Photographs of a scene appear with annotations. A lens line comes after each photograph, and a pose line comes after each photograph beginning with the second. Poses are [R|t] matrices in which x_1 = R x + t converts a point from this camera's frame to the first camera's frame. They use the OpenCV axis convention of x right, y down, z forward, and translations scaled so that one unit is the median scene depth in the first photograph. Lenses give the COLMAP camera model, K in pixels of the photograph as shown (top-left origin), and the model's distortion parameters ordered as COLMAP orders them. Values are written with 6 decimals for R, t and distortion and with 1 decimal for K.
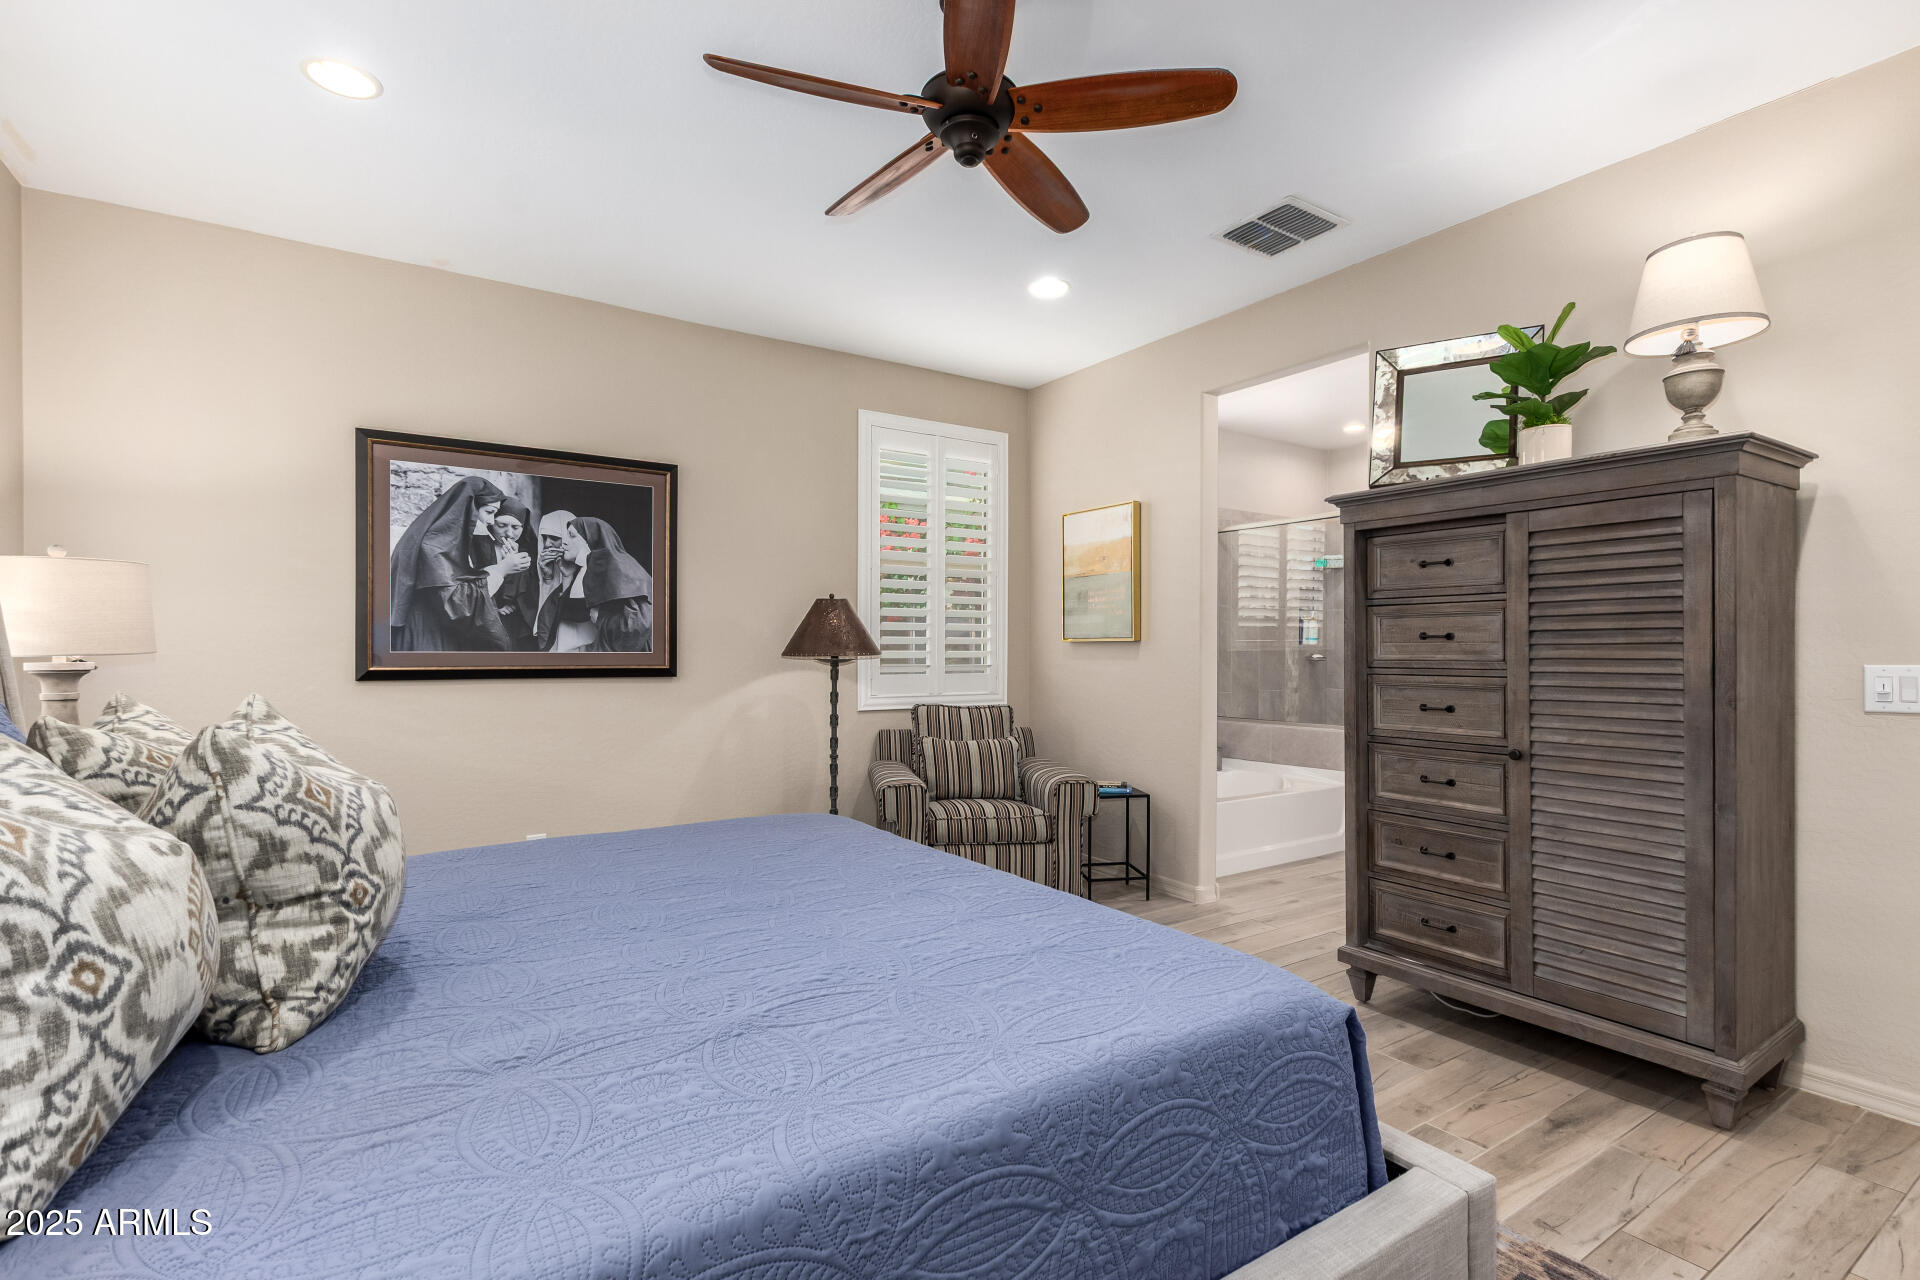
lens RADIAL K [[908.0, 0, 968.0], [0, 908.0, 645.8], [0, 0, 1]] dist [0.005335, 0.000511]
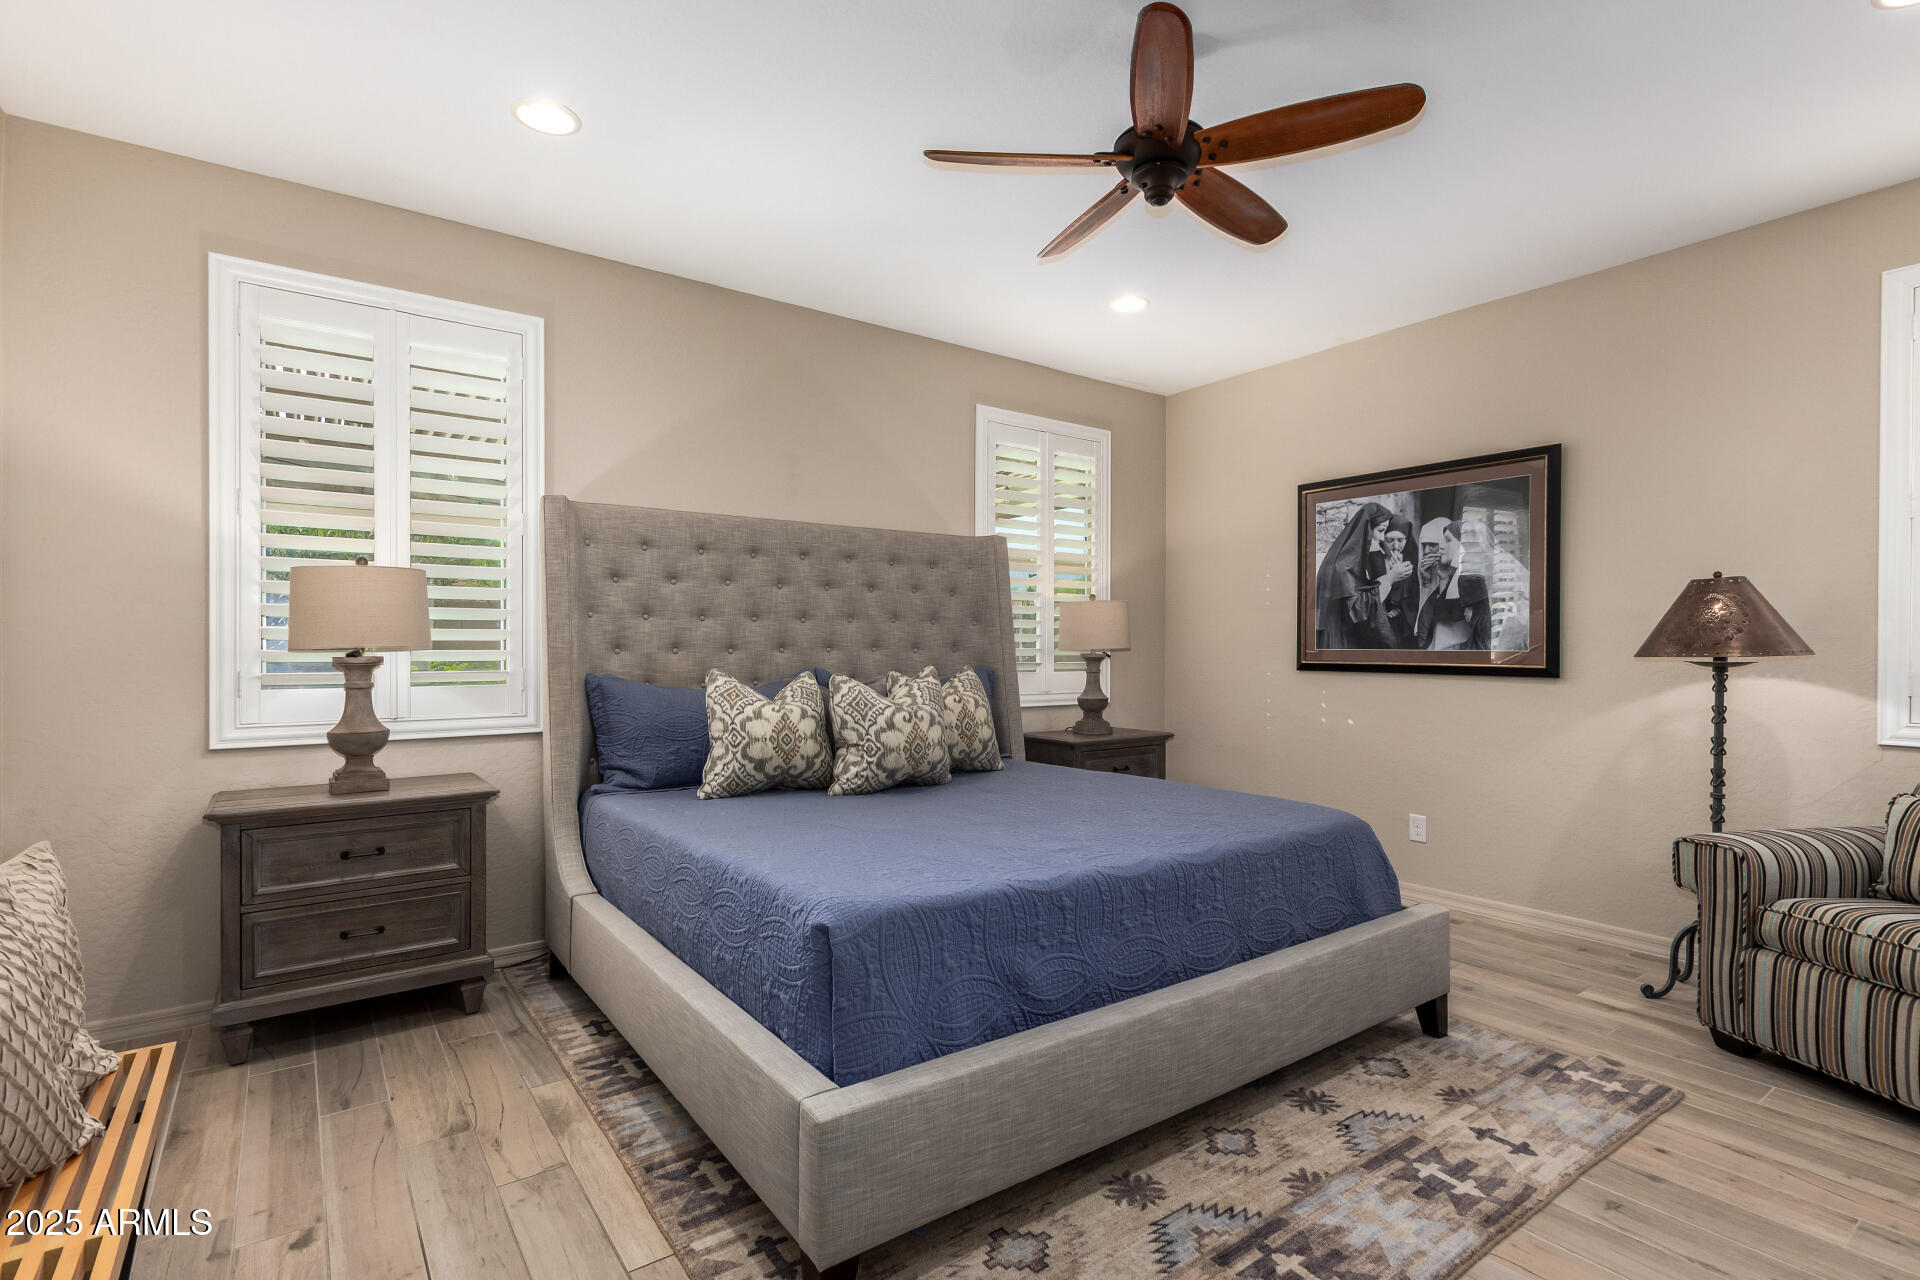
lens RADIAL K [[908.0, 0, 968.0], [0, 908.0, 645.8], [0, 0, 1]] dist [0.005335, 0.000511]
pose [[0.040219, -0.001542, -0.999190, 0.624966], [0.002649, 0.999995, -0.001437, 0.001952], [0.999187, -0.002589, 0.040223, 0.420038]]
